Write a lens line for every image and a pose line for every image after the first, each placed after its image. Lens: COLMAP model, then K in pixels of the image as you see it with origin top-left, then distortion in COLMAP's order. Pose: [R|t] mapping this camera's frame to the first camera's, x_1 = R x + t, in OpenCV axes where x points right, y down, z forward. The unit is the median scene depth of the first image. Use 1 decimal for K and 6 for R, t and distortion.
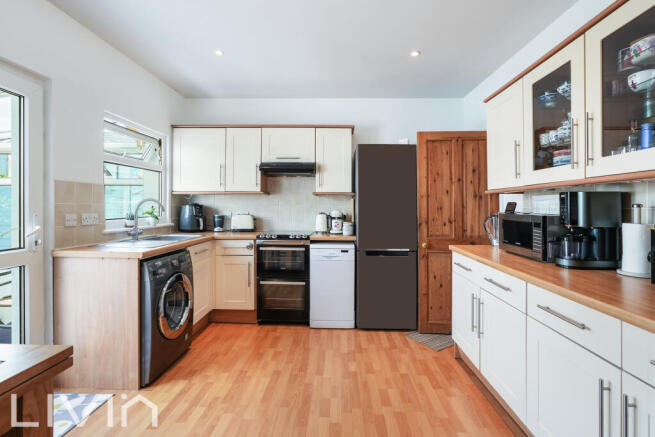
lens RADIAL K [[318.9, 0, 328.0], [0, 318.9, 196.6], [0, 0, 1]] dist [-0.002233, 0.000979]
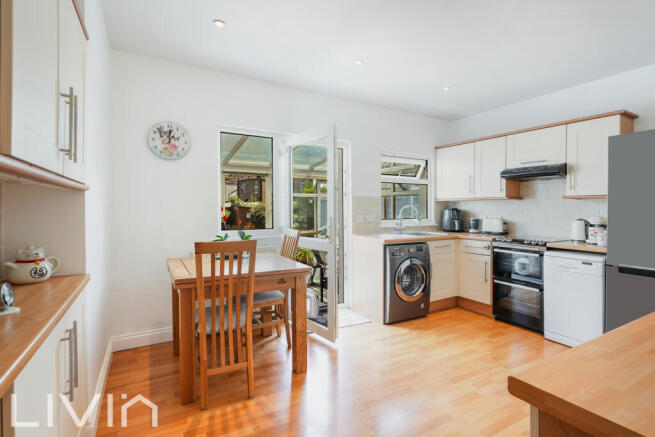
lens RADIAL K [[318.9, 0, 328.0], [0, 318.9, 196.6], [0, 0, 1]] dist [-0.002233, 0.000979]
pose [[0.532832, -0.032009, -0.845616, 0.404700], [0.023971, 0.999454, -0.022728, -0.008177], [0.845882, -0.008160, 0.533308, -0.060006]]
